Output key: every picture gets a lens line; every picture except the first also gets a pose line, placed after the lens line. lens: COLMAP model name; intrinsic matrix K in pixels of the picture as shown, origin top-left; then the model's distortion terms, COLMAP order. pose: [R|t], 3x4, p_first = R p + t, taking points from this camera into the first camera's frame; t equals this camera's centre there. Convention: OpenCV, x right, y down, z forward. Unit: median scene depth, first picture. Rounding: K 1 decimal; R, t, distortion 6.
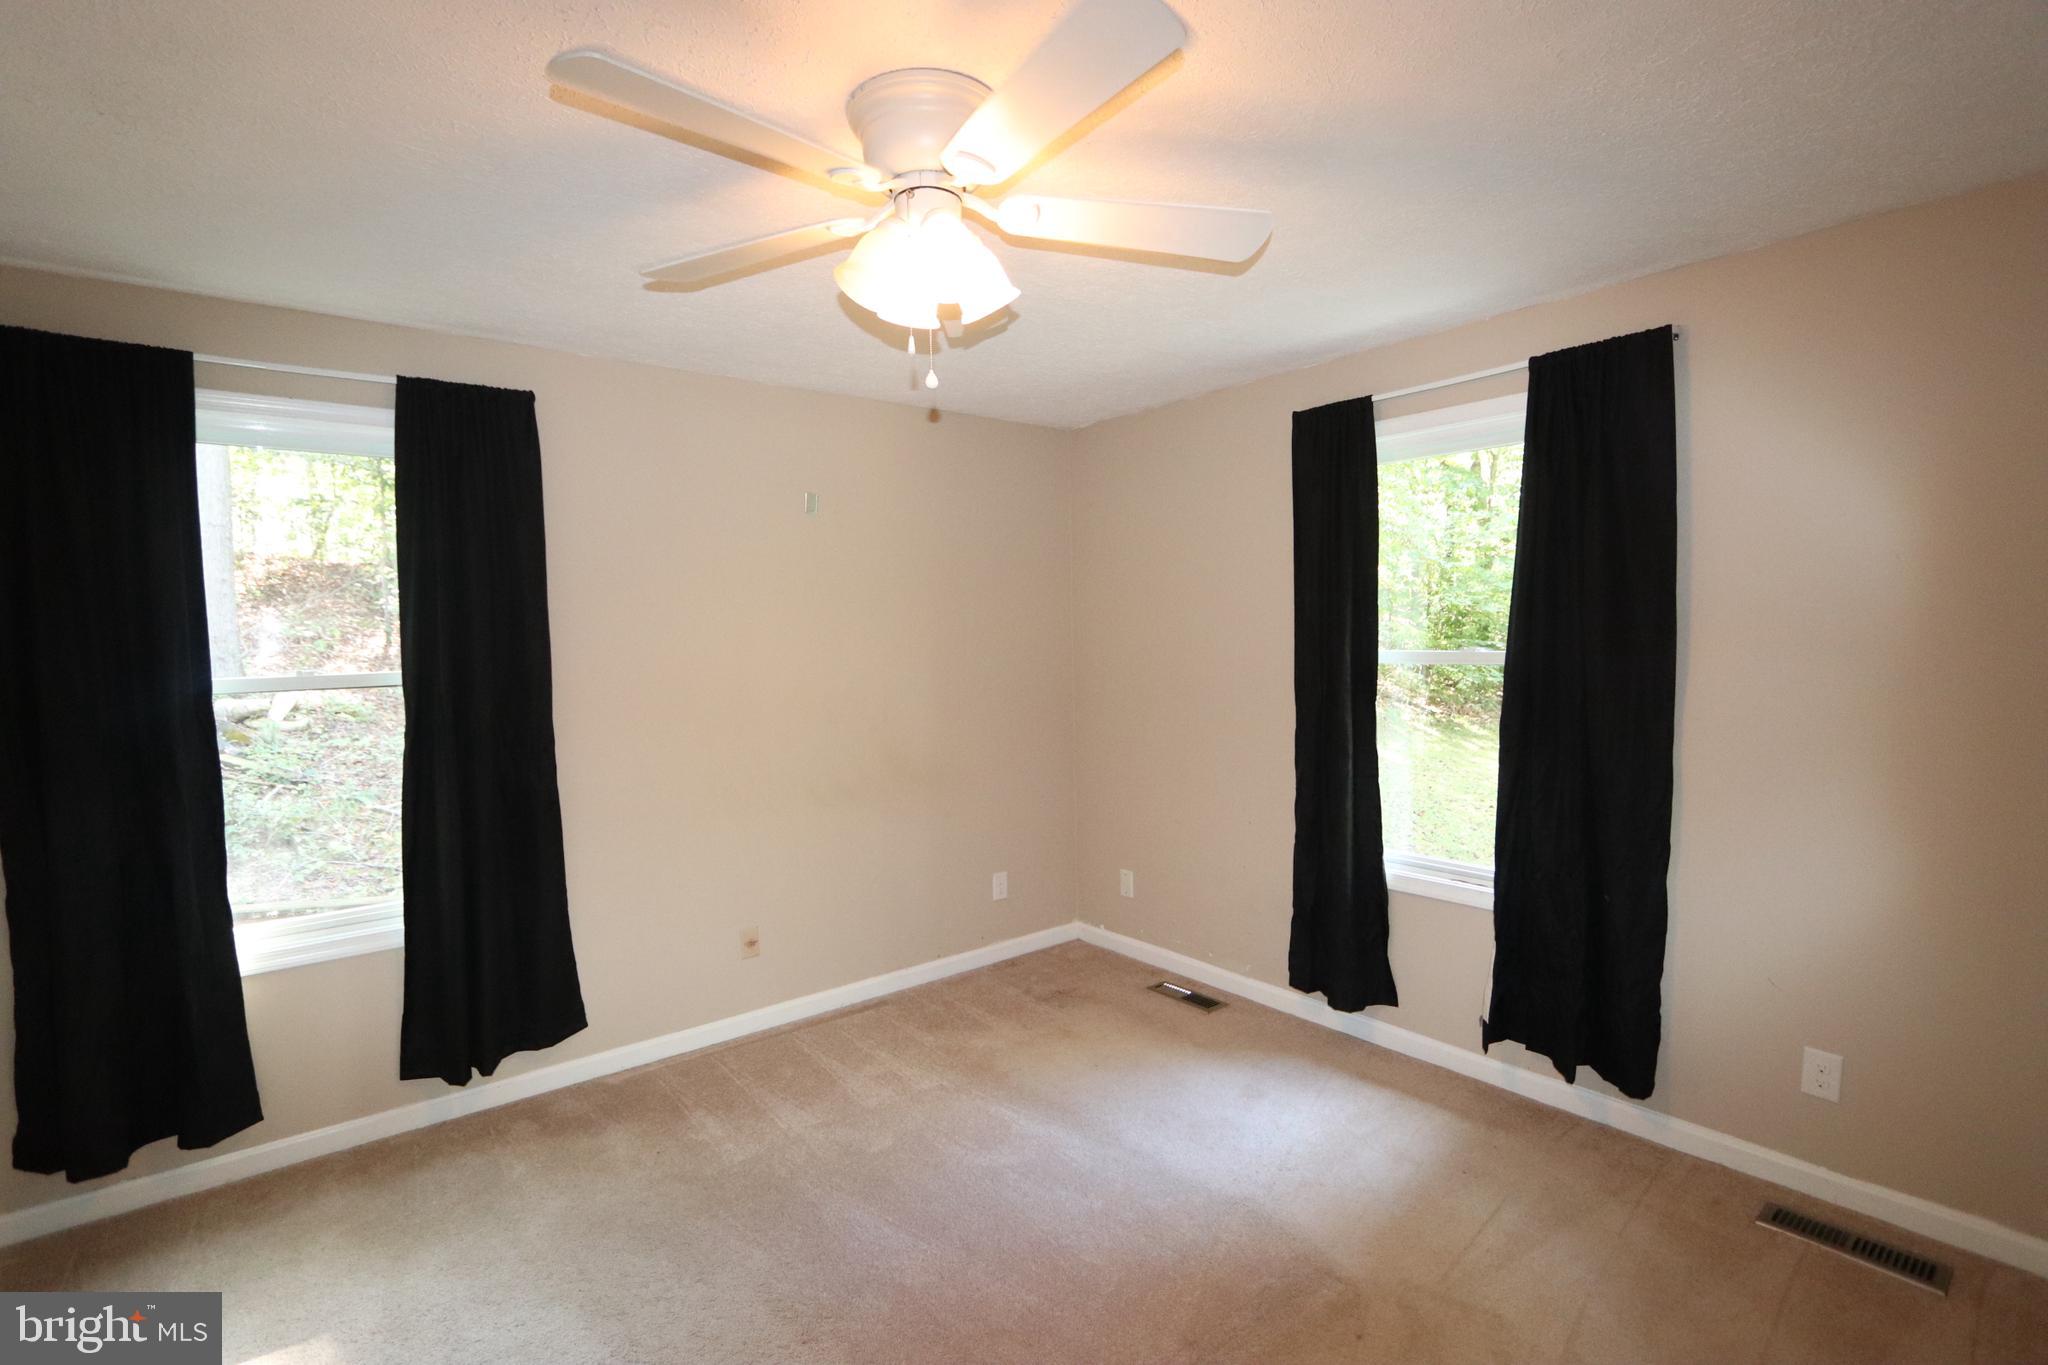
lens RADIAL K [[931.7, 0, 1029.6], [0, 931.7, 693.6], [0, 0, 1]] dist [-0.015376, 0.003119]
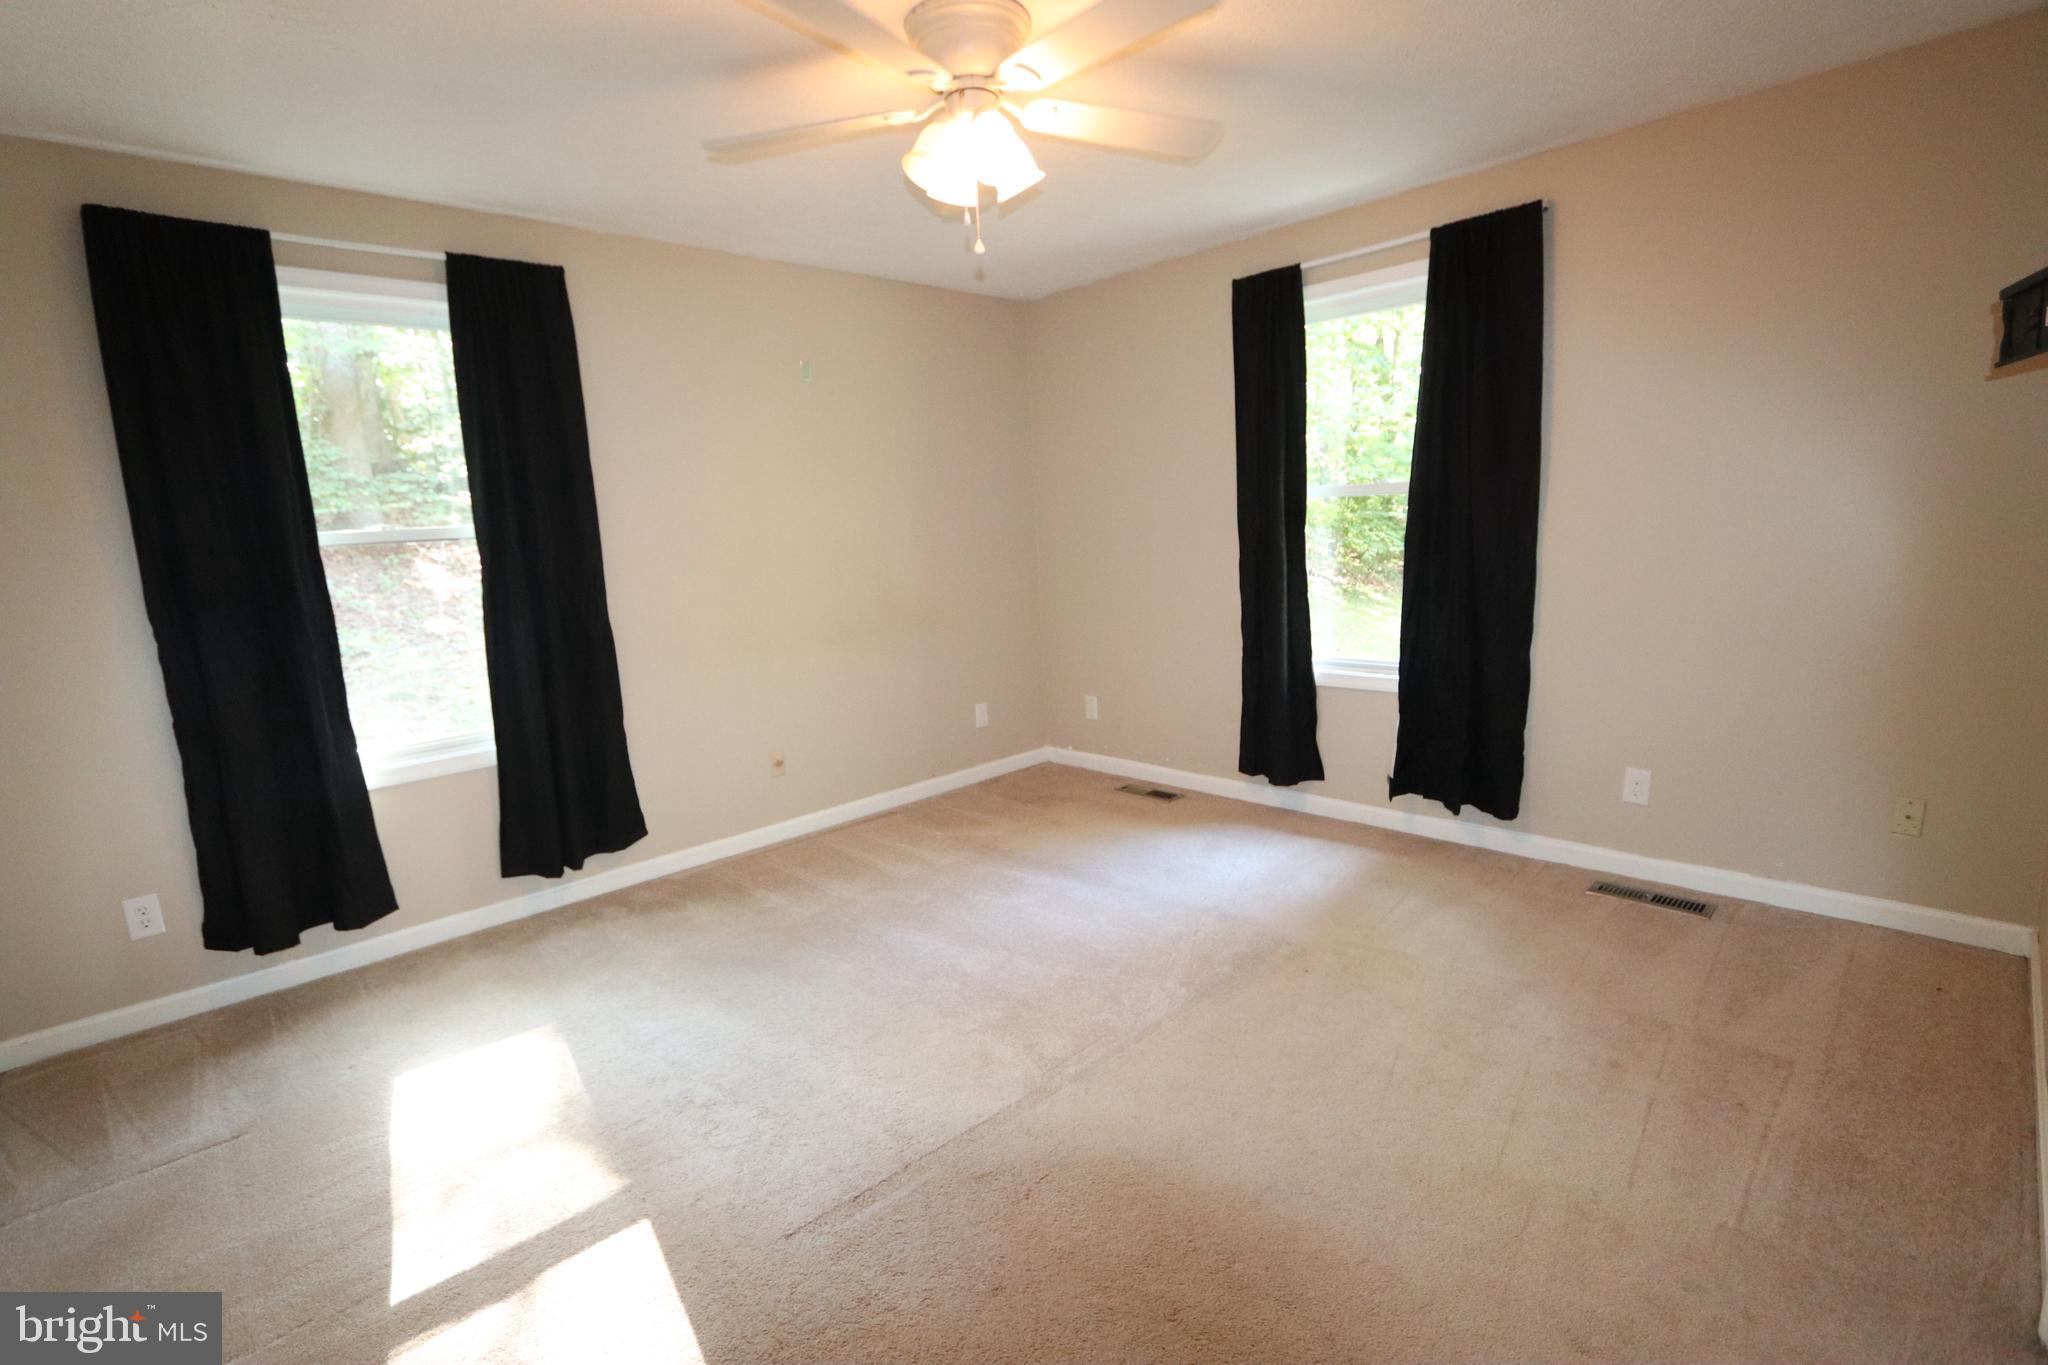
lens RADIAL K [[931.7, 0, 1022.5], [0, 931.7, 690.9], [0, 0, 1]] dist [-0.015376, 0.003119]
pose [[0.995663, -0.046462, 0.080606, -0.109746], [0.037367, 0.993131, 0.110883, 0.077831], [-0.085204, -0.107390, 0.990559, -0.203260]]
